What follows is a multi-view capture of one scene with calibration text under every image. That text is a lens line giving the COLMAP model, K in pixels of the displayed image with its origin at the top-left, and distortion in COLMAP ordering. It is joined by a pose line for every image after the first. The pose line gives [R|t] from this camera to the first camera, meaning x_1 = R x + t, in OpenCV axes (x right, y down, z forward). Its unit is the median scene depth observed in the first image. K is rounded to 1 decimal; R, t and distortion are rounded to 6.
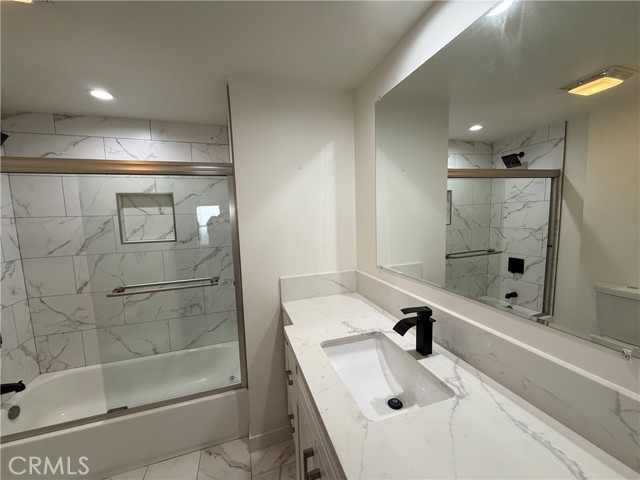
lens RADIAL K [[255.5, 0, 318.5], [0, 255.5, 238.1], [0, 0, 1]] dist [-0.000923, -0.000240]
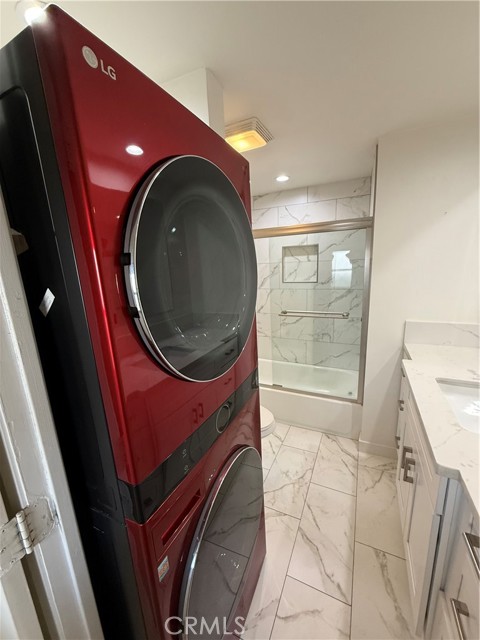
lens RADIAL K [[255.5, 0, 240.3], [0, 255.5, 319.5], [0, 0, 1]] dist [-0.000923, -0.000240]
pose [[0.727464, 0.145467, -0.670548, 0.054672], [-0.043917, 0.985136, 0.166069, -0.000835], [0.684739, -0.091360, 0.723039, -0.228531]]
